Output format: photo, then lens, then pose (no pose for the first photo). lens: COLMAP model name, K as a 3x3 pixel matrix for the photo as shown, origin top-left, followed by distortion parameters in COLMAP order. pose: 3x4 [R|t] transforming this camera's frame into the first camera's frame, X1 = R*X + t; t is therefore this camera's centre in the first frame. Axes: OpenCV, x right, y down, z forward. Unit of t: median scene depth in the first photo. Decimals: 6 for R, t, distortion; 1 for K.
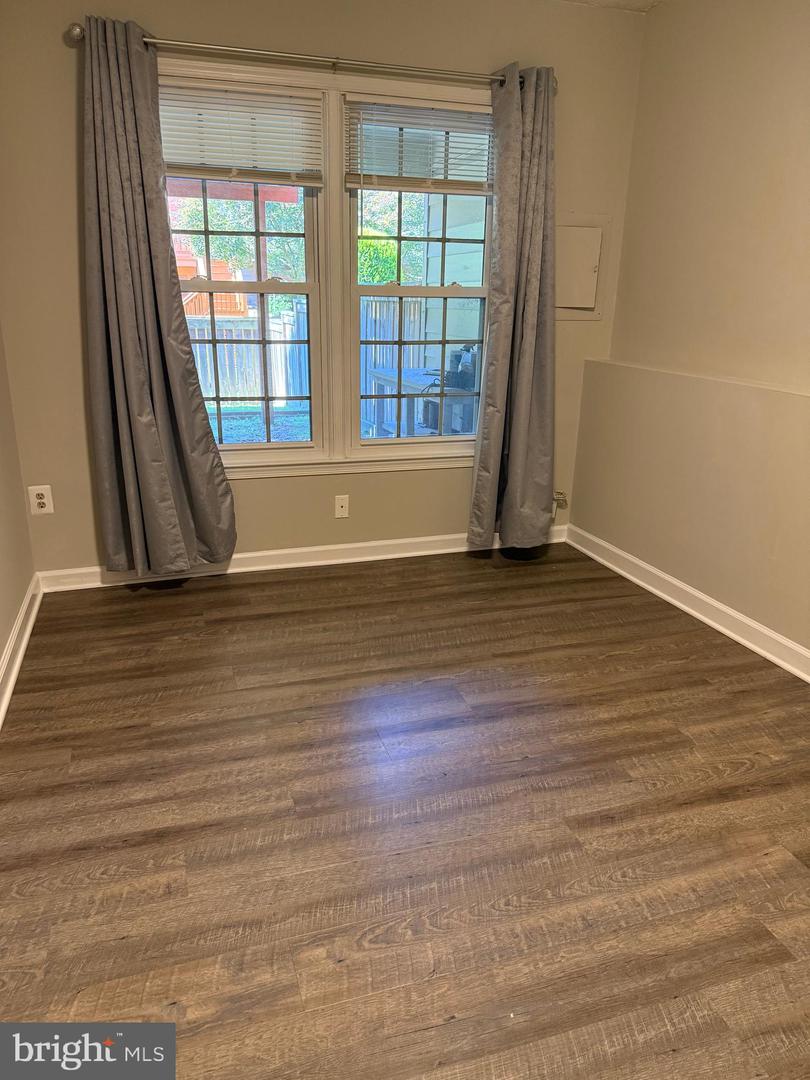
lens RADIAL K [[764.3, 0, 406.1], [0, 764.3, 532.3], [0, 0, 1]] dist [0.015844, -0.030694]
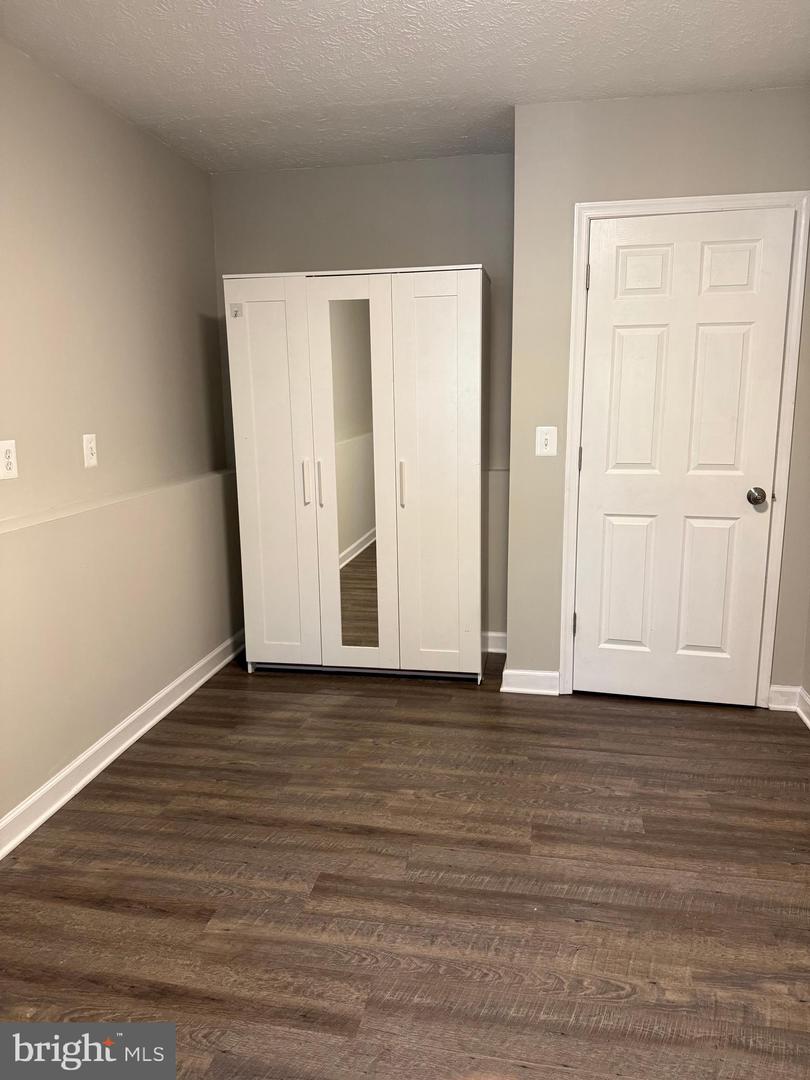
lens RADIAL K [[764.3, 0, 404.6], [0, 764.3, 542.6], [0, 0, 1]] dist [0.015844, -0.030694]
pose [[-0.876886, -0.095426, 0.471131, -0.132014], [0.141605, 0.885328, 0.442880, -0.331312], [-0.459368, 0.455070, -0.762819, 0.975306]]
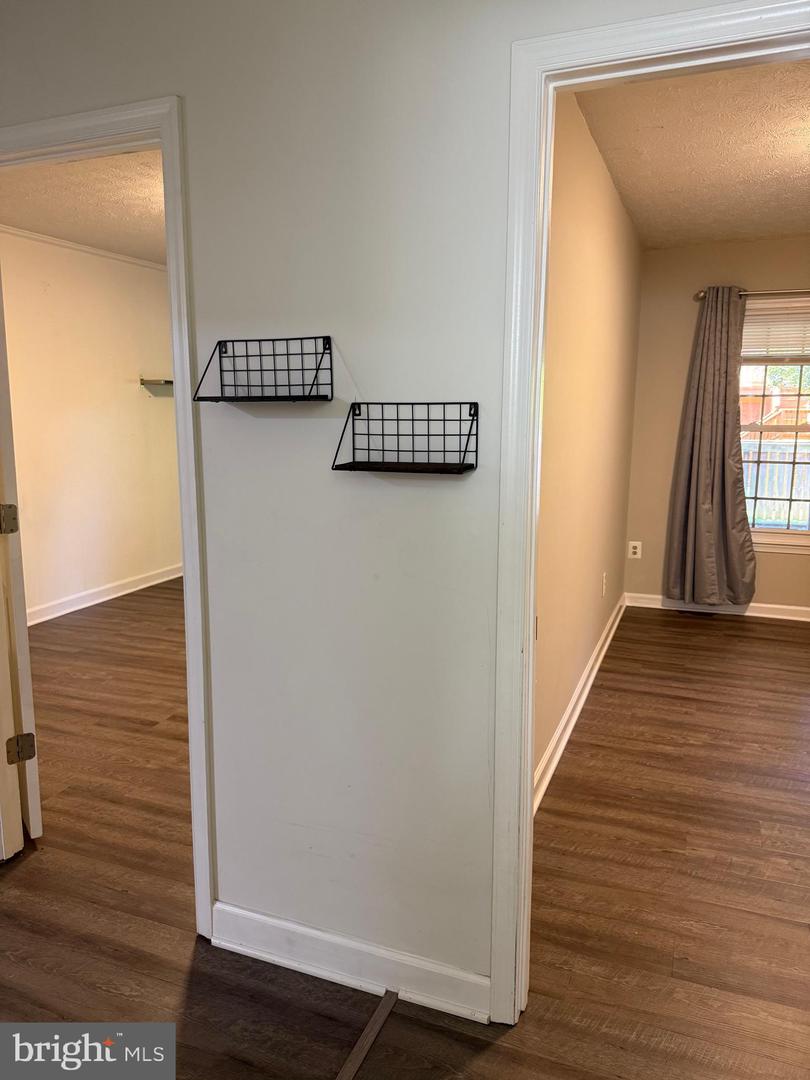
lens RADIAL K [[764.3, 0, 408.9], [0, 764.3, 539.3], [0, 0, 1]] dist [0.015844, -0.030694]
pose [[0.771273, 0.098716, -0.628803, 0.237554], [-0.186392, 0.979621, -0.074832, 0.185863], [0.608602, 0.174920, 0.773955, -0.739724]]
